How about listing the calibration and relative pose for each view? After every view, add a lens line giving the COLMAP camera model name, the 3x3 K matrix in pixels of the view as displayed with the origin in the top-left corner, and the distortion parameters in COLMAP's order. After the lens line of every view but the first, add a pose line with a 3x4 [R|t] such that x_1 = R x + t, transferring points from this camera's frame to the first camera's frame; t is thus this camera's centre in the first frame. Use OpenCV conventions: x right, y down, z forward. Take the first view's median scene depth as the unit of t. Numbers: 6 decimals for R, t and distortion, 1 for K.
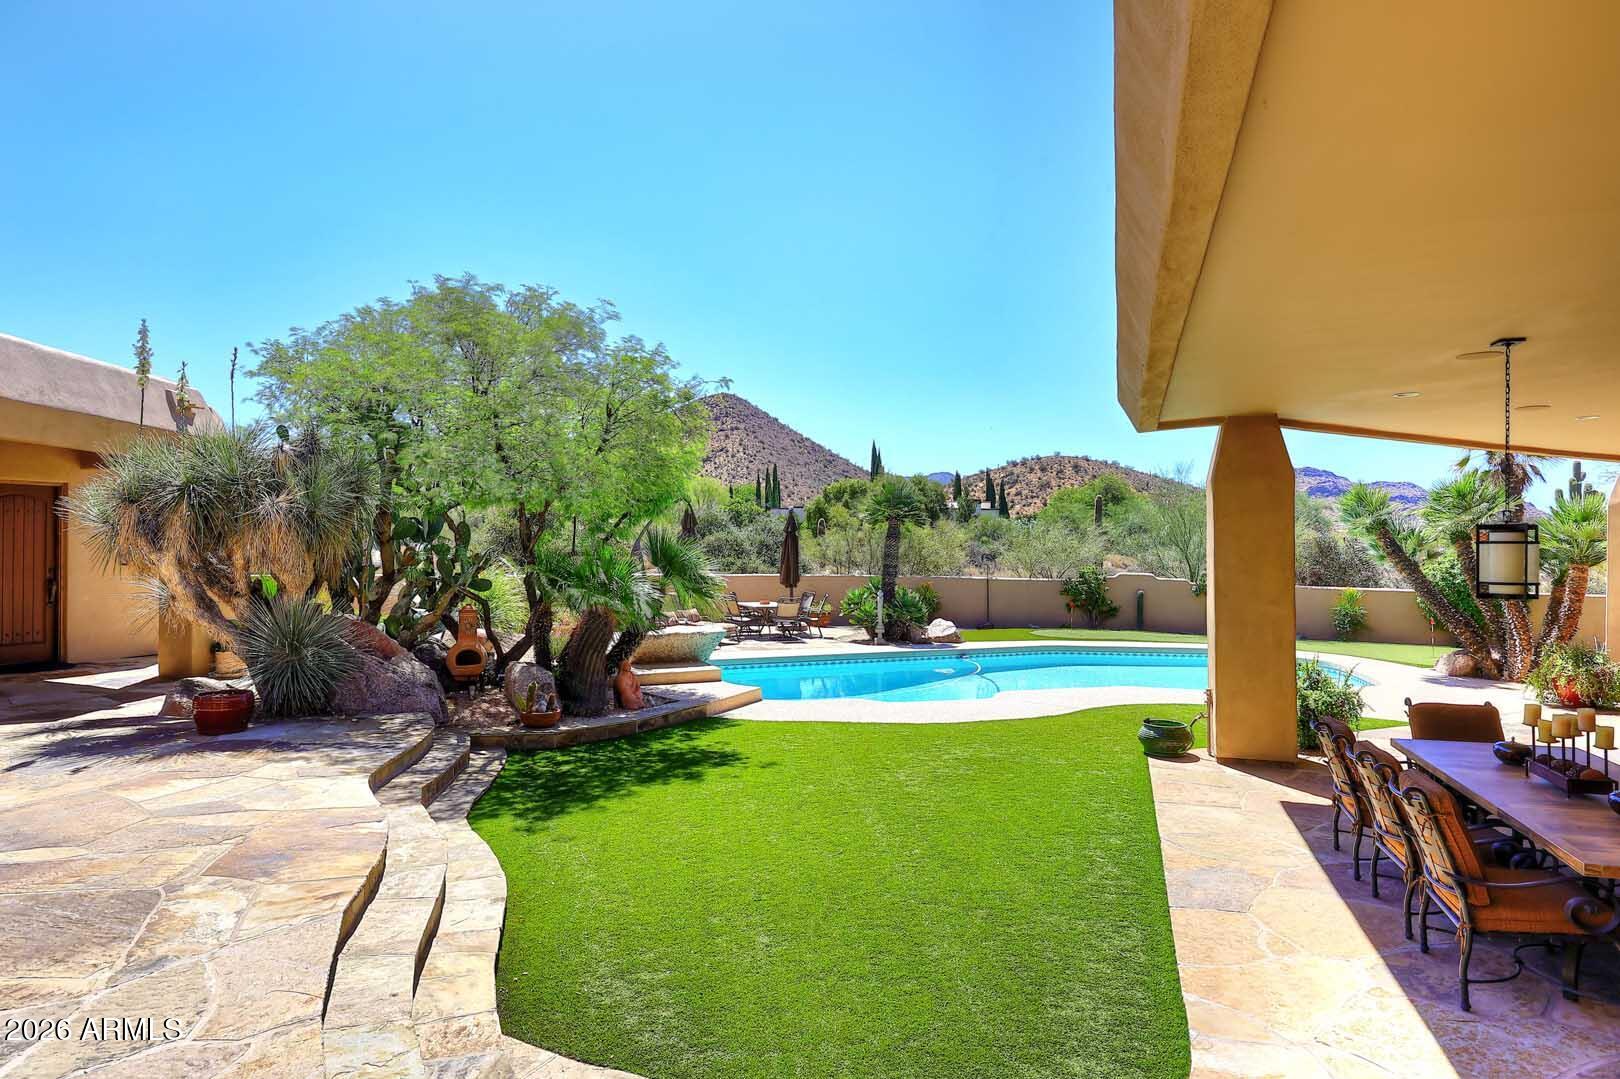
lens RADIAL K [[903.2, 0, 815.9], [0, 903.2, 531.1], [0, 0, 1]] dist [0.000046, 0.000766]
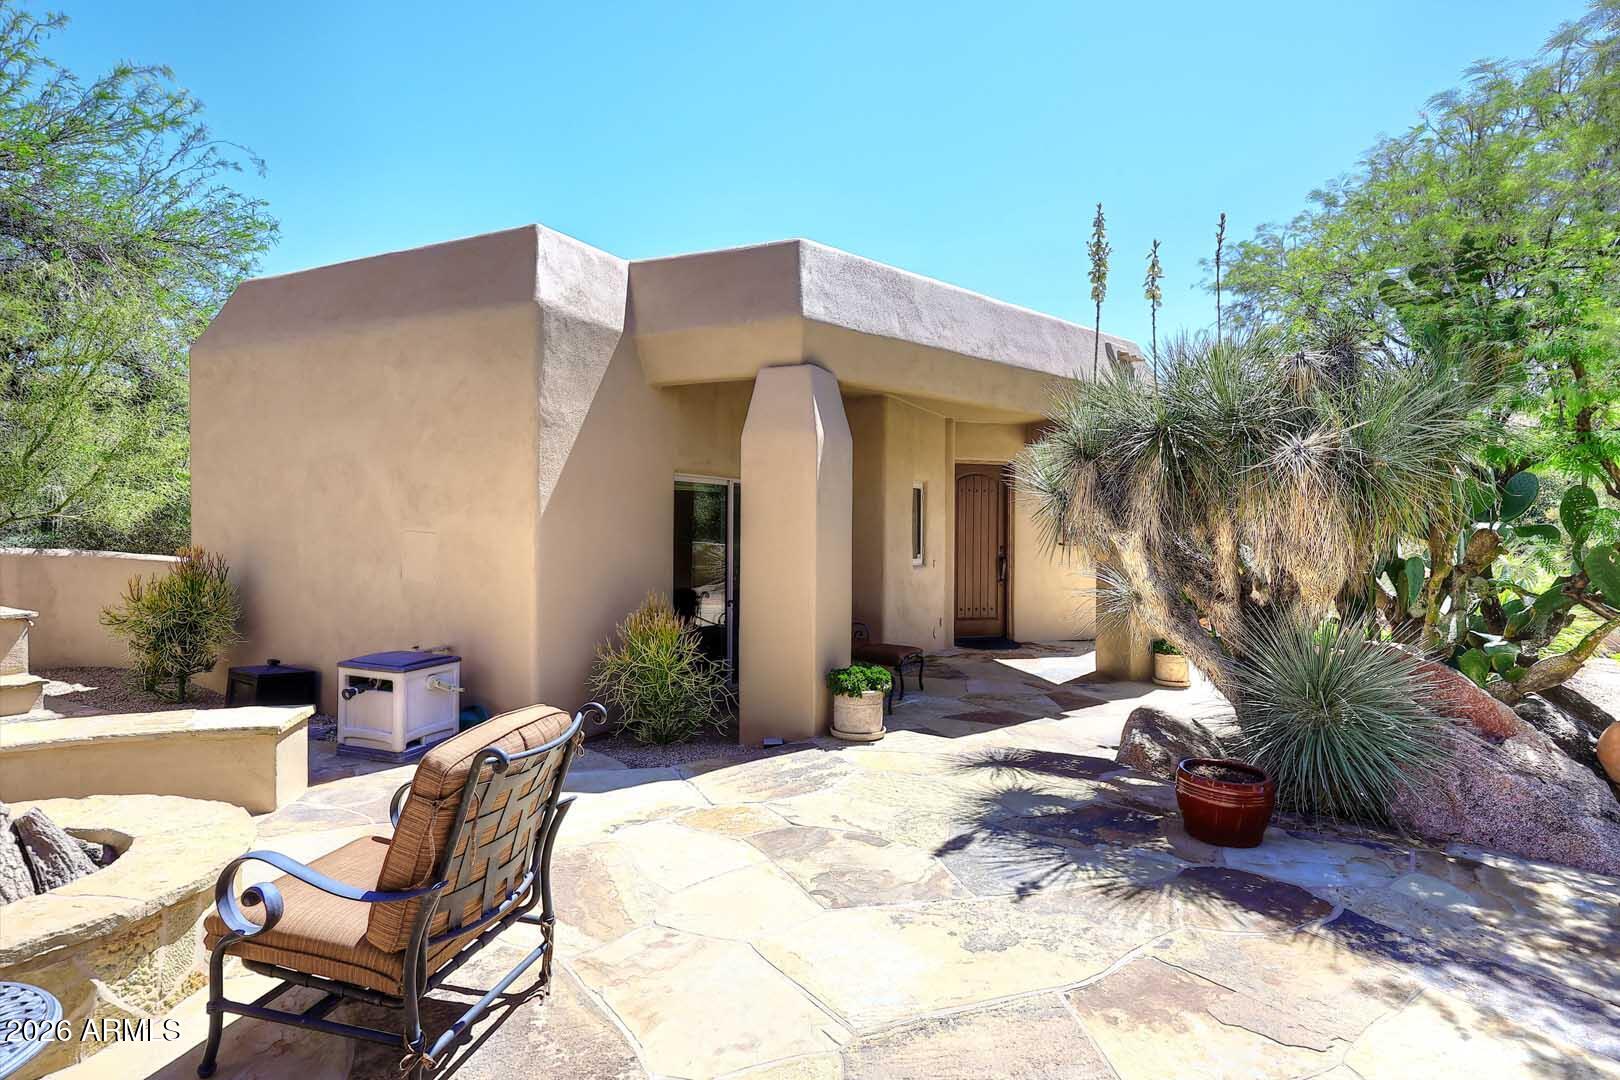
lens RADIAL K [[804.4, 0, 811.7], [0, 804.4, 526.4], [0, 0, 1]] dist [-0.003137, -0.000233]
pose [[0.589556, 0.009363, -0.807673, -0.345841], [0.000659, 0.999927, 0.012073, 0.011758], [0.807727, -0.007650, 0.589506, 0.419671]]
